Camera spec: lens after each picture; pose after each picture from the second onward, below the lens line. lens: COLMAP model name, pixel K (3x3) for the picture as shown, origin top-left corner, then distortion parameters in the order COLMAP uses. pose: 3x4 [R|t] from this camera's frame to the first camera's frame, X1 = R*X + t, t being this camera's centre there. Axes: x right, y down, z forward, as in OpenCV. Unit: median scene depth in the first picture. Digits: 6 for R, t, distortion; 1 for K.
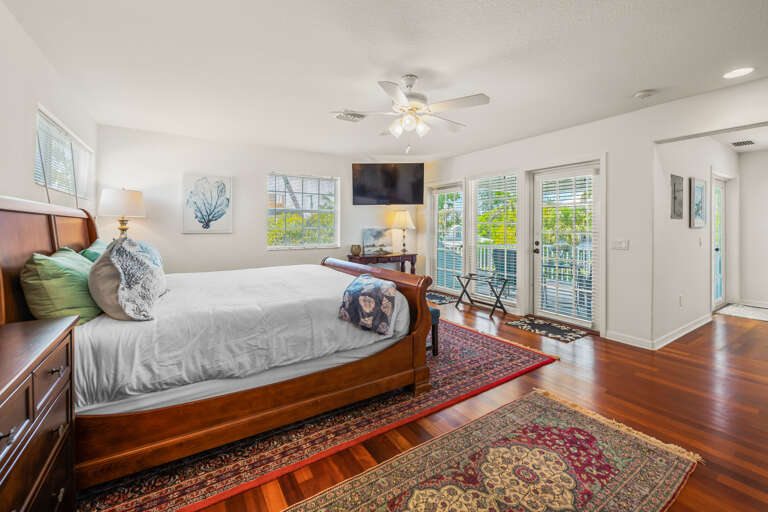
lens RADIAL K [[324.4, 0, 384.5], [0, 324.4, 231.7], [0, 0, 1]] dist [0.000012, -0.000335]
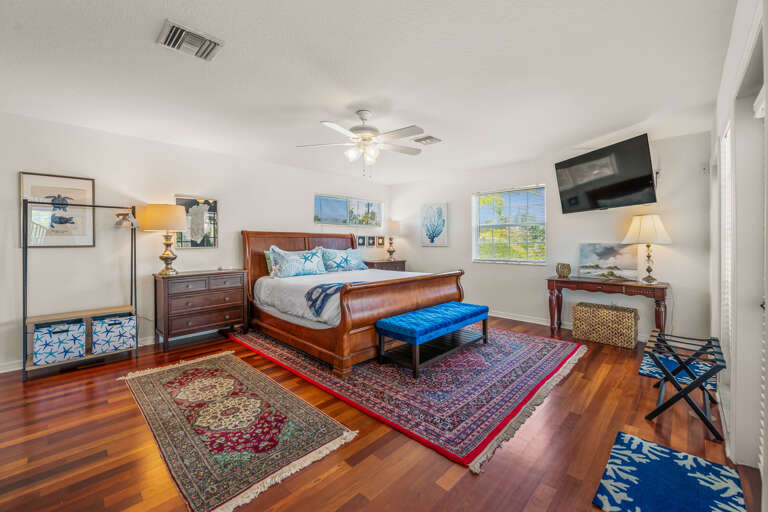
lens RADIAL K [[311.4, 0, 384.0], [0, 311.4, 256.0], [0, 0, 1]] dist [0.000801, 0.000058]
pose [[0.220201, 0.043166, -0.974499, 0.948434], [-0.010095, 0.999068, 0.041973, -0.010156], [0.975402, 0.000595, 0.220431, 0.670494]]
